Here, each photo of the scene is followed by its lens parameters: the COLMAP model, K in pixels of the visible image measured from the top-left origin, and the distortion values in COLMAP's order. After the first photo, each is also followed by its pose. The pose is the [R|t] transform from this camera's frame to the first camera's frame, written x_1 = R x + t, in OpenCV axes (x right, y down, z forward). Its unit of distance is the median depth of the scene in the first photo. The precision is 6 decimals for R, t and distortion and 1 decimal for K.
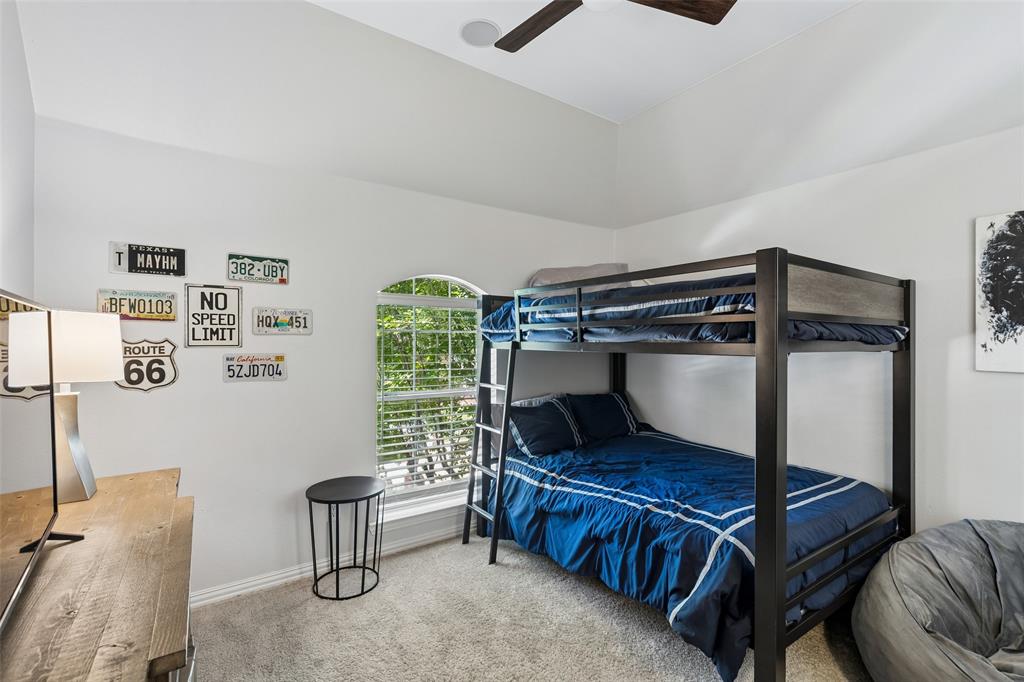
lens RADIAL K [[457.2, 0, 508.5], [0, 457.2, 339.1], [0, 0, 1]] dist [0.007087, -0.000802]
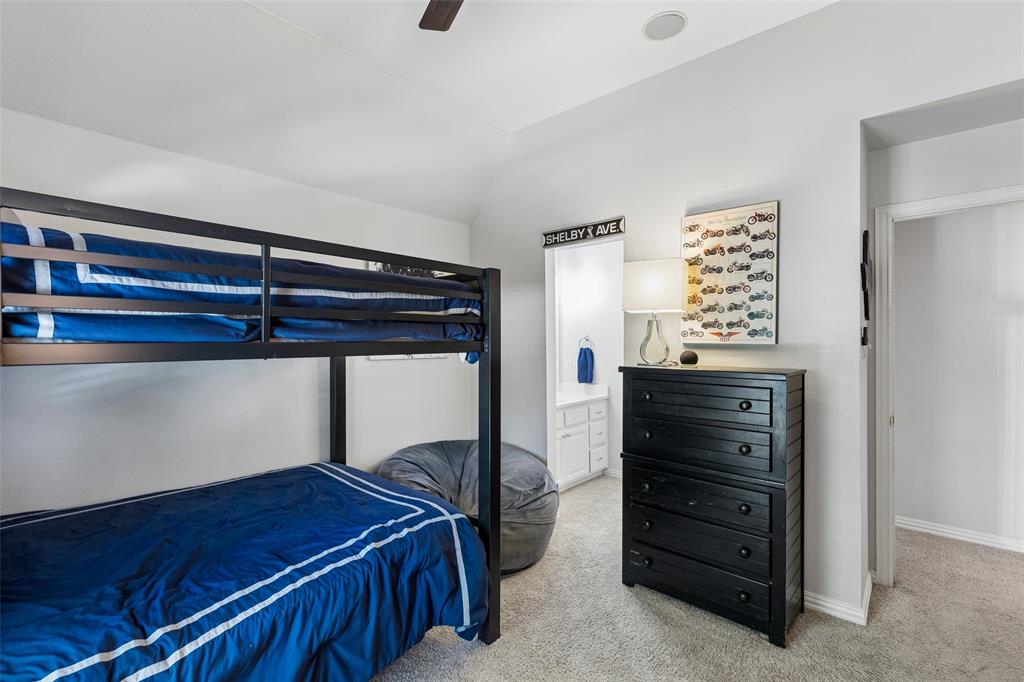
lens RADIAL K [[457.2, 0, 508.5], [0, 457.2, 339.1], [0, 0, 1]] dist [0.007087, -0.000802]
pose [[-0.240811, 0.002381, 0.970569, -0.469215], [-0.002224, 0.999993, -0.003005, 0.004414], [-0.970570, -0.002882, -0.240804, 0.850909]]
